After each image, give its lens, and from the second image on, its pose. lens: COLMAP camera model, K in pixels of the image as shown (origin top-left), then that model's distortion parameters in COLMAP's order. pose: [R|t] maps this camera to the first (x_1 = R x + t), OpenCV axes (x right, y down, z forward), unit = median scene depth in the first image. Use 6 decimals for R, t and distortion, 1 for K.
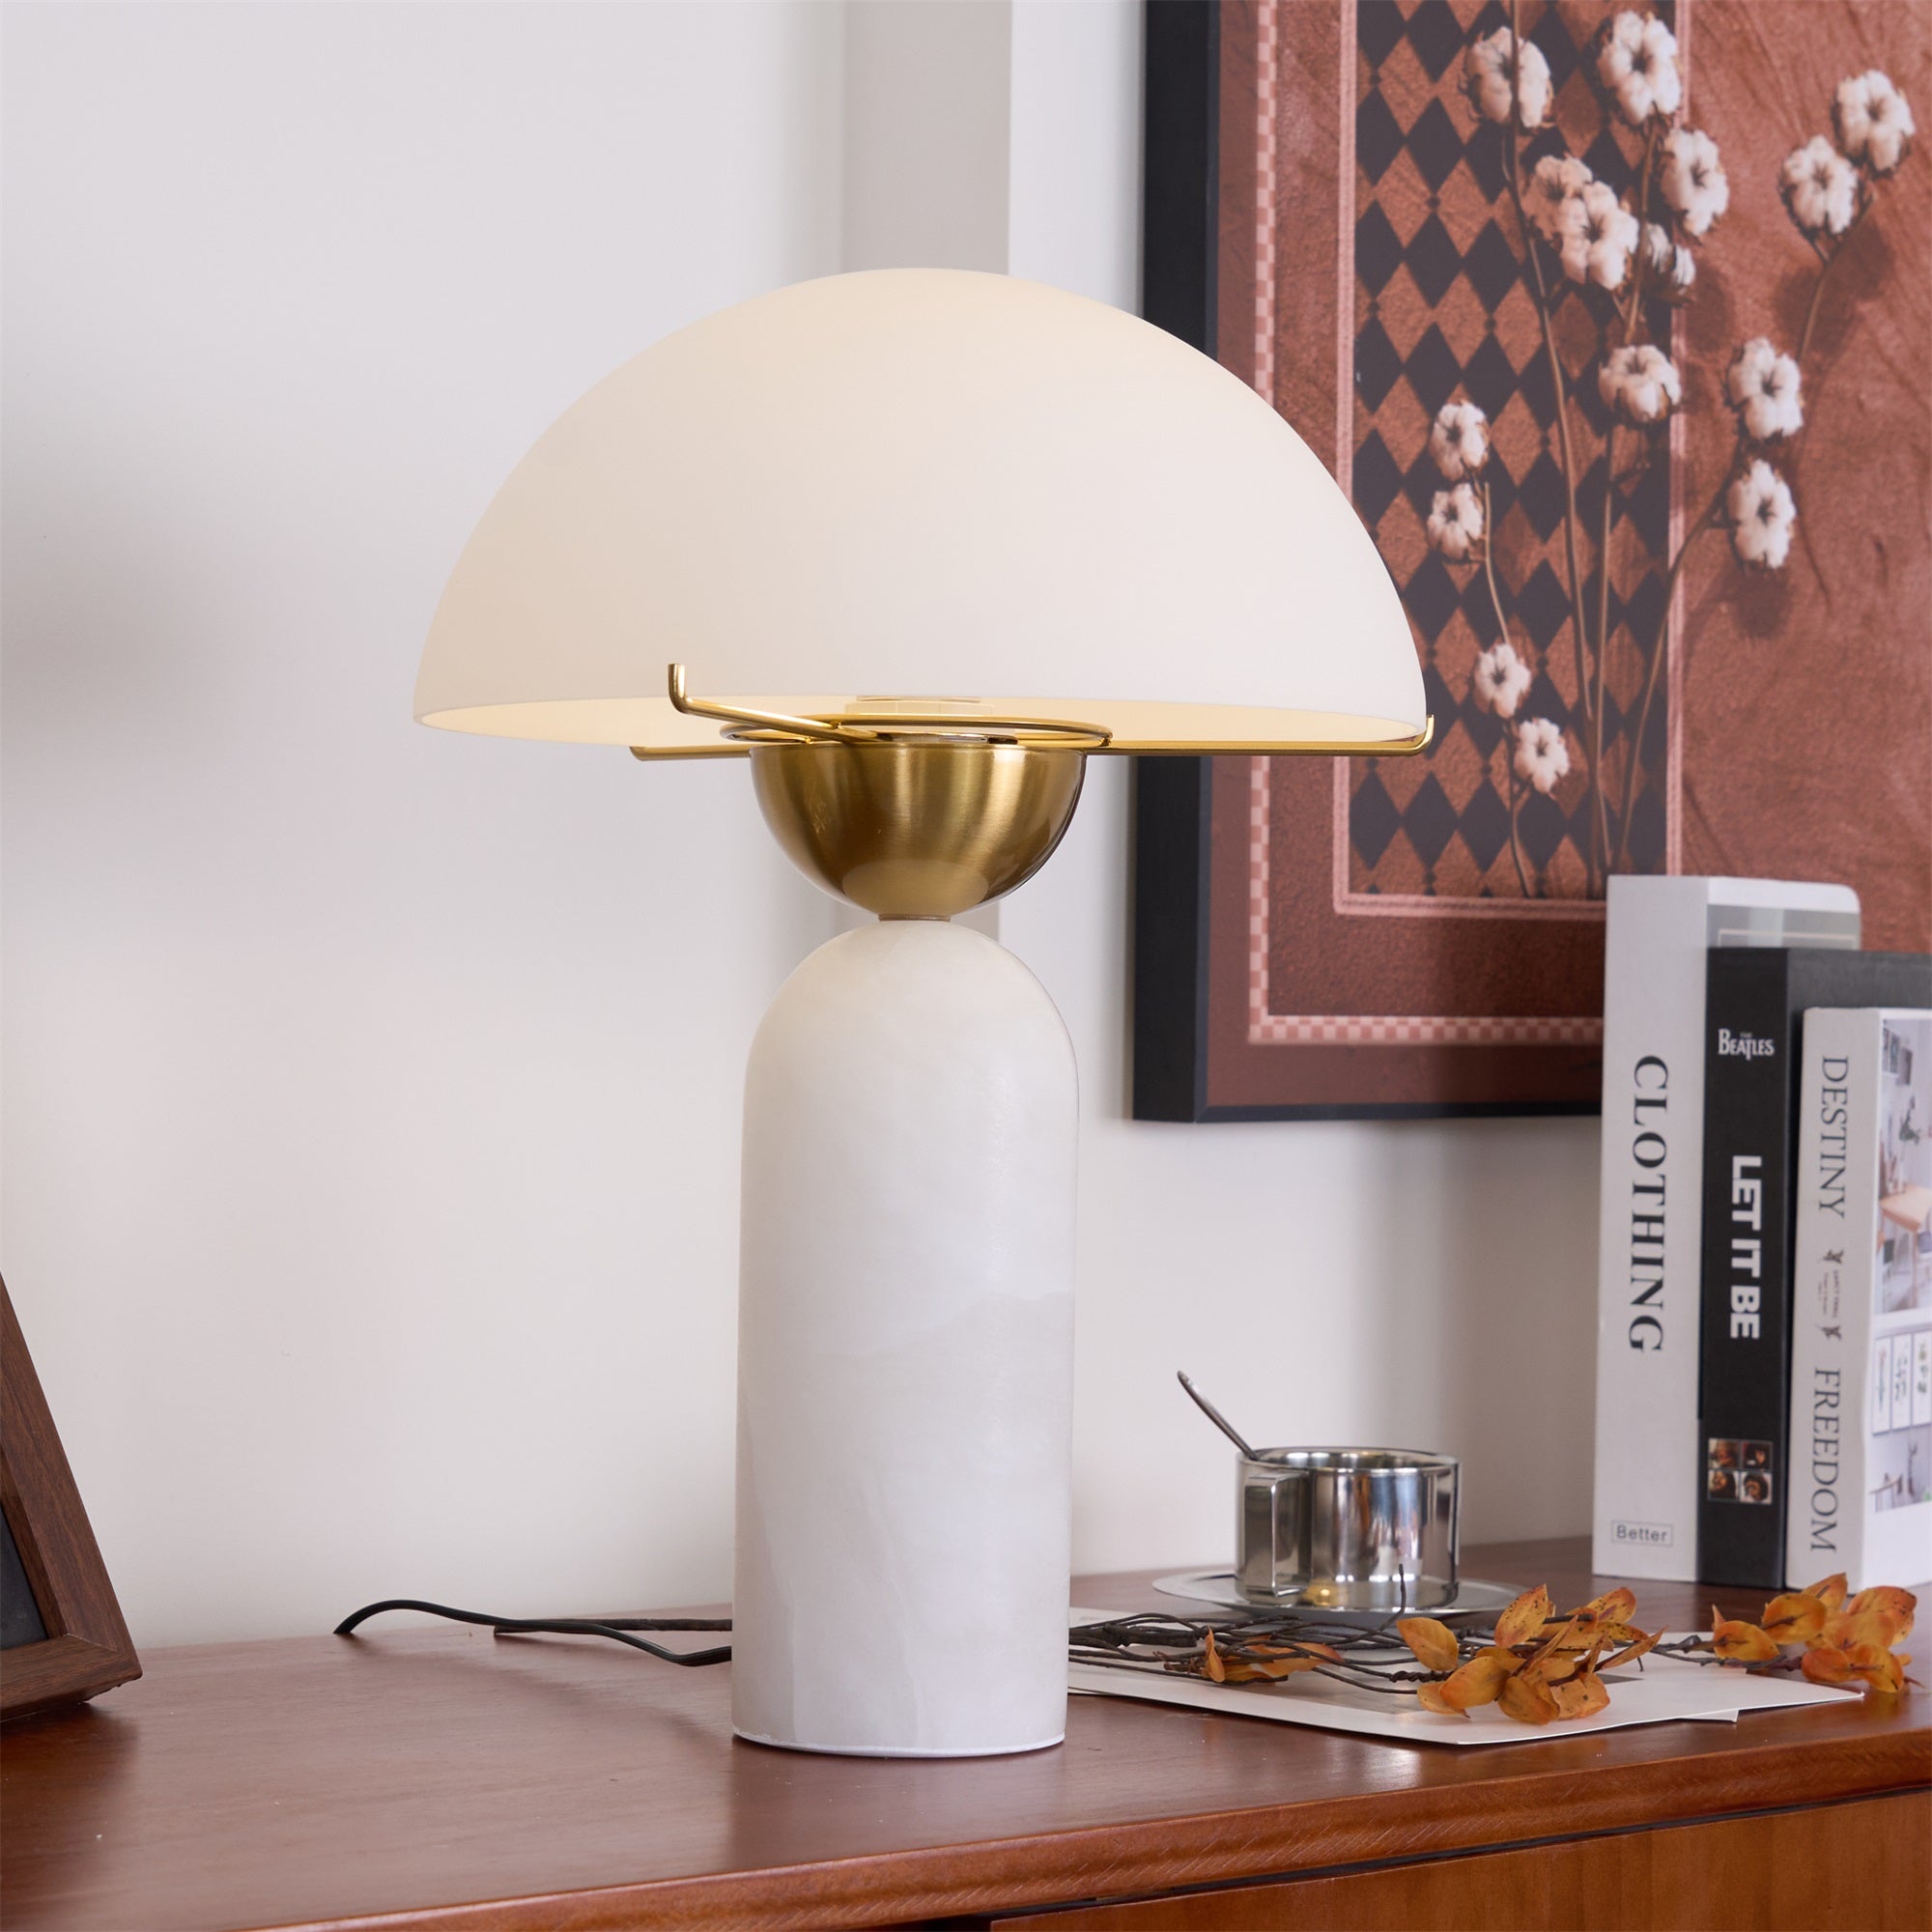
lens RADIAL K [[5165.1, 0, 966.4], [0, 5165.1, 970.8], [0, 0, 1]] dist [0.015386, 0.076103]
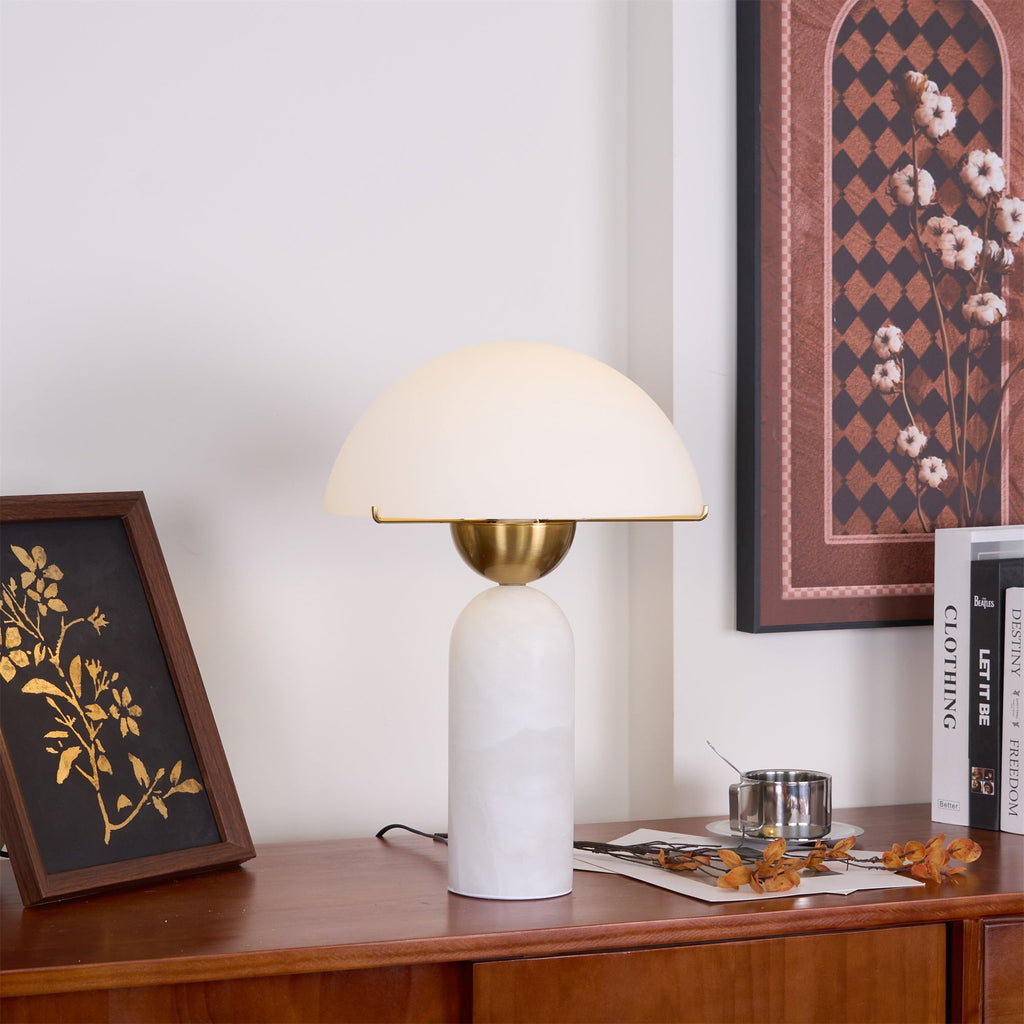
lens RADIAL K [[2737.6, 0, 512.2], [0, 2737.6, 514.5], [0, 0, 1]] dist [0.015386, 0.076103]
pose [[0.953268, -0.002777, -0.302114, 0.314079], [0.015431, 0.999100, 0.039505, -0.076666], [0.301733, -0.042320, 0.952453, -0.256011]]
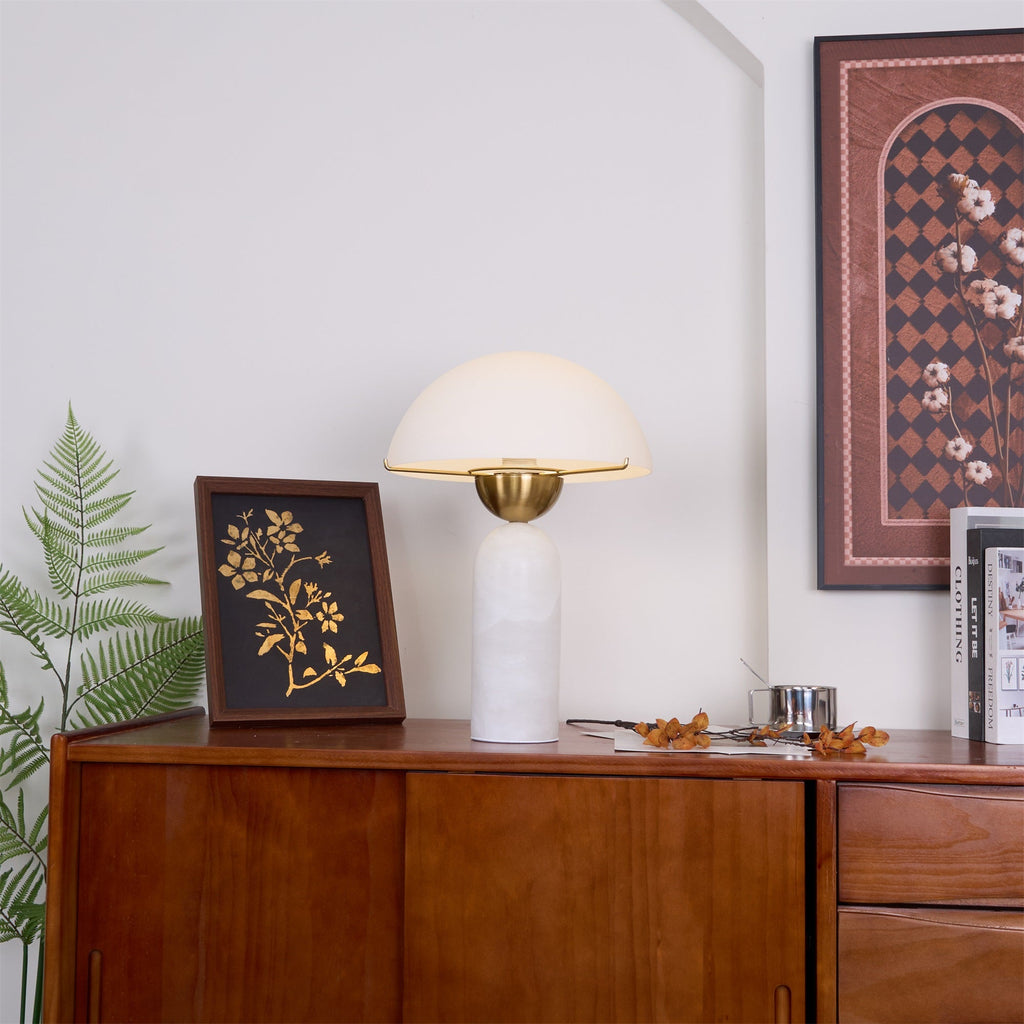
lens RADIAL K [[1557.4, 0, 515.3], [0, 1557.4, 511.0], [0, 0, 1]] dist [0.043080, -0.121959]
pose [[0.672273, -0.056242, -0.738164, 0.628243], [0.004720, 0.997415, -0.071695, 0.047948], [0.740288, 0.044714, 0.670801, 0.176633]]
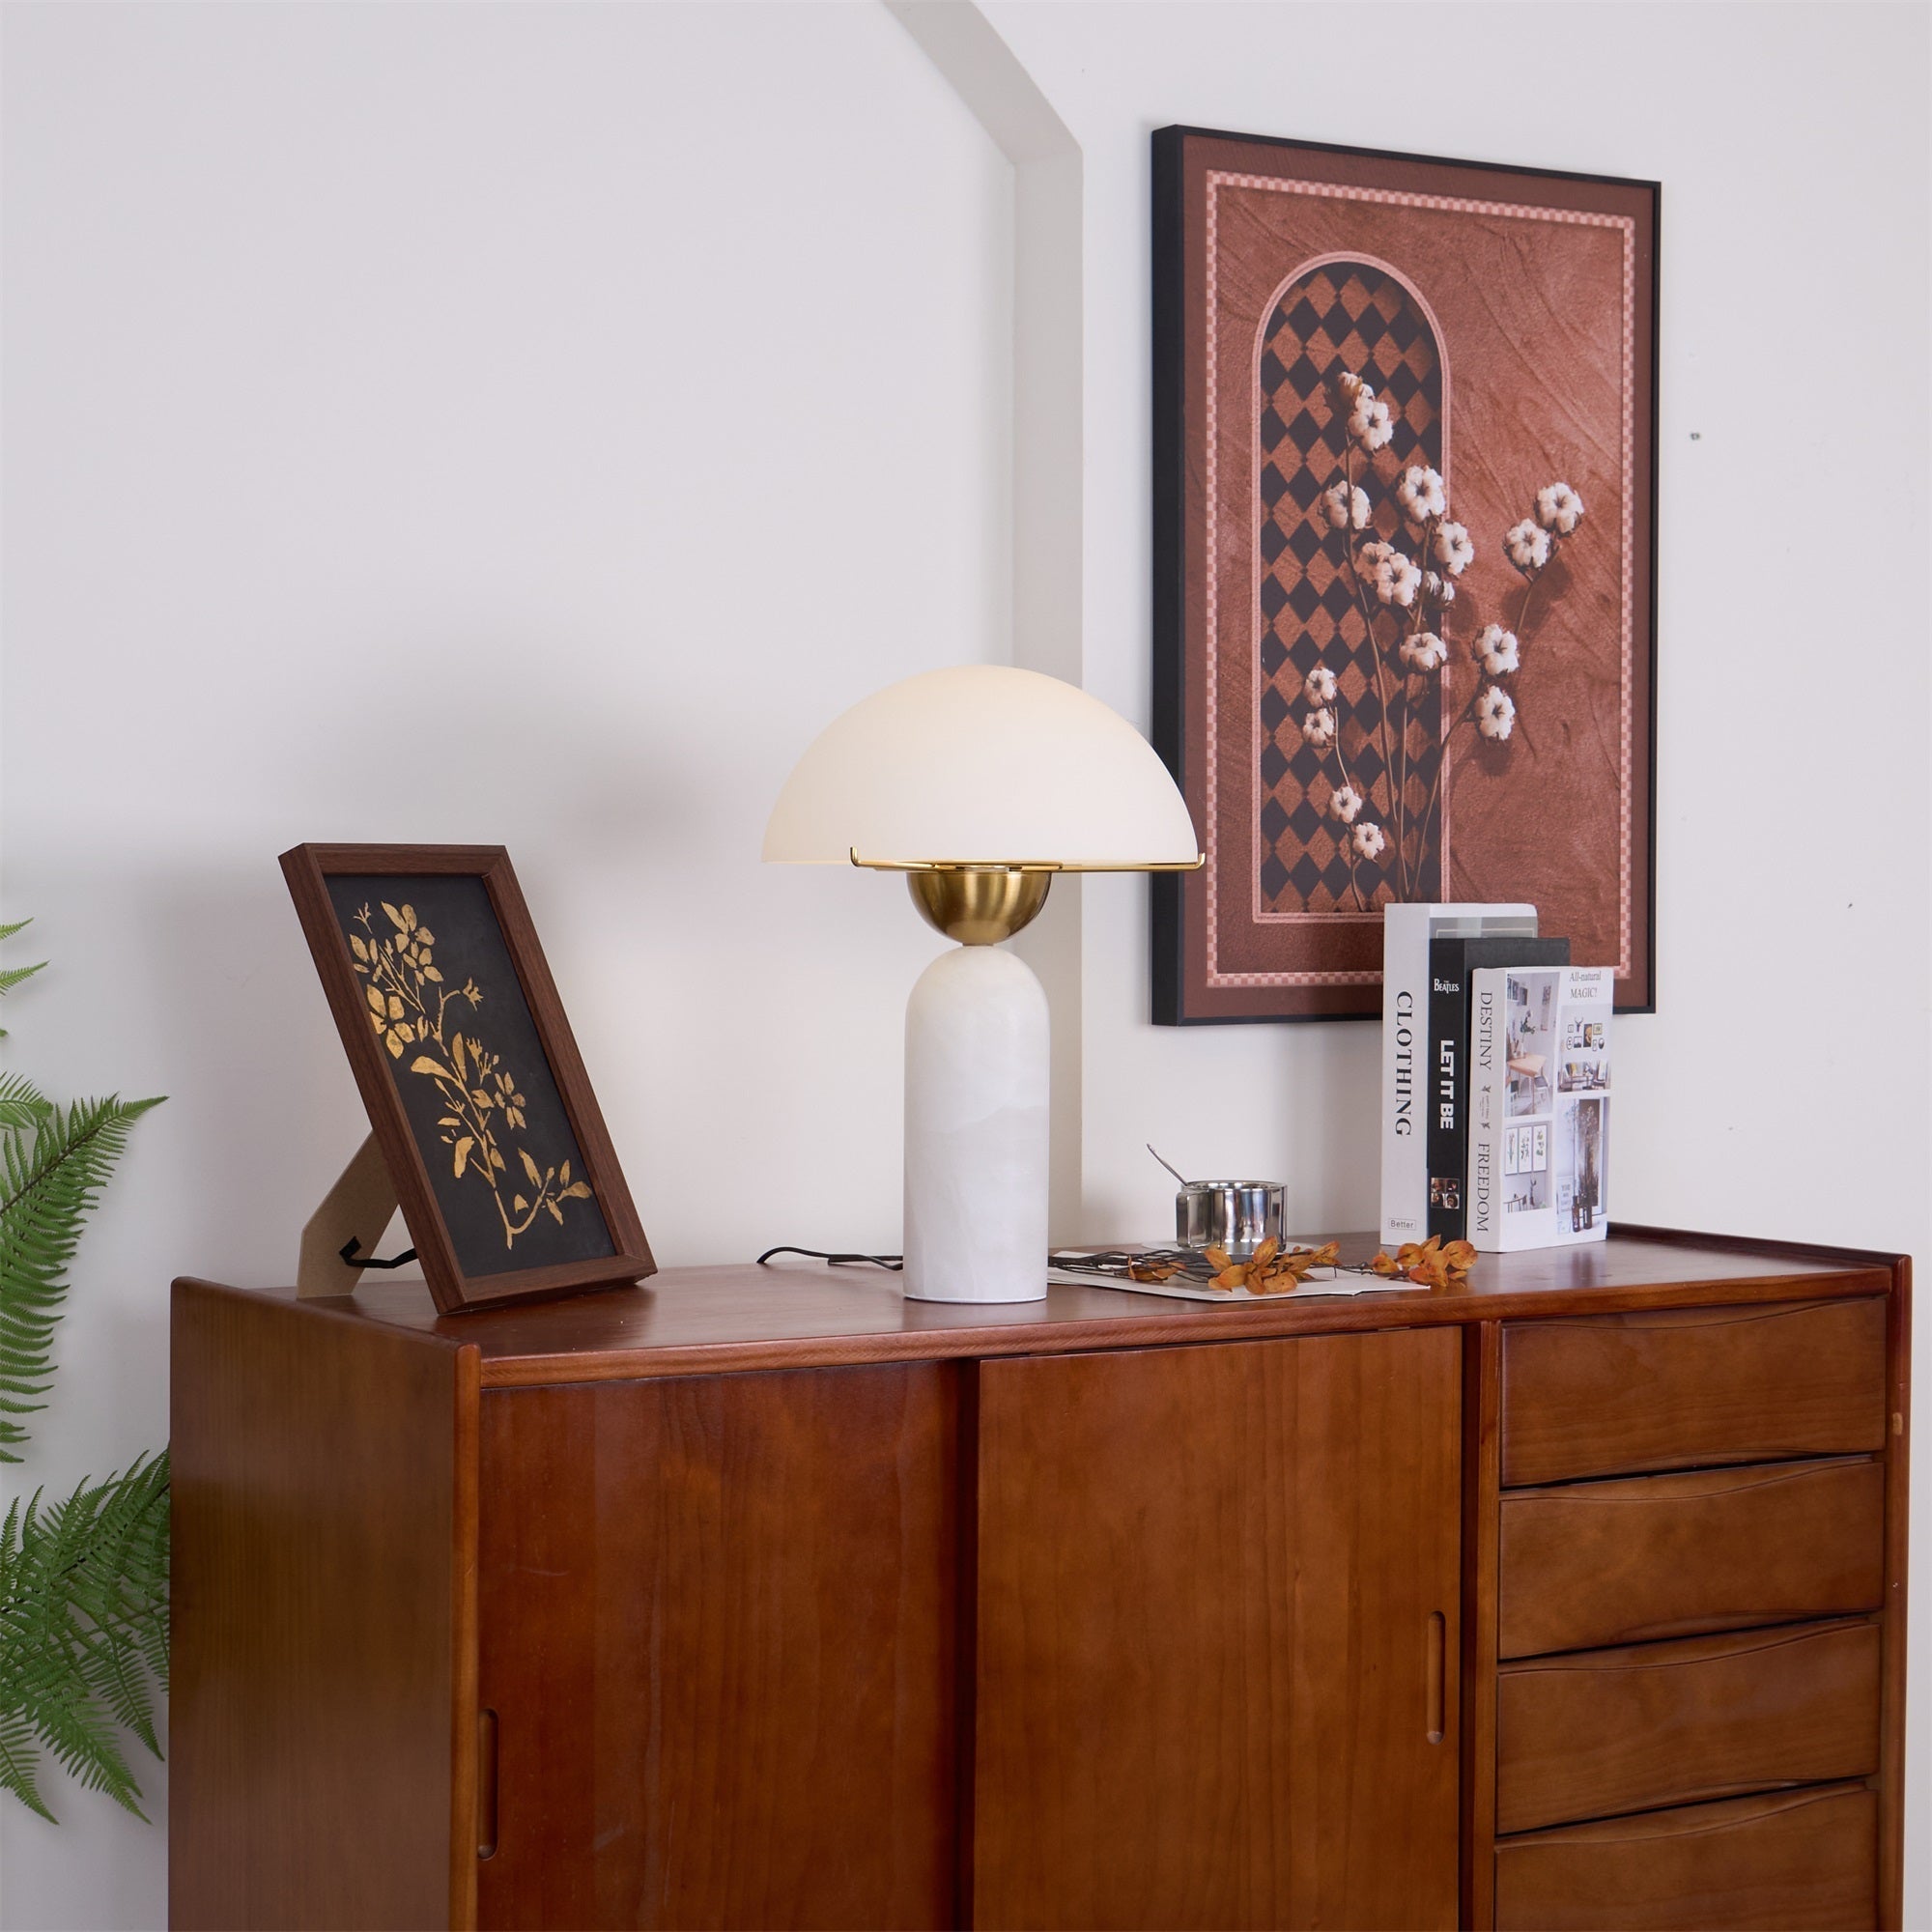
lens RADIAL K [[4080.0, 0, 964.8], [0, 4080.0, 963.6], [0, 0, 1]] dist [-0.003860, -0.324910]
pose [[0.990654, -0.008719, -0.136121, 0.176046], [0.011891, 0.999676, 0.022510, -0.032399], [0.135881, -0.023919, 0.990436, -0.612581]]
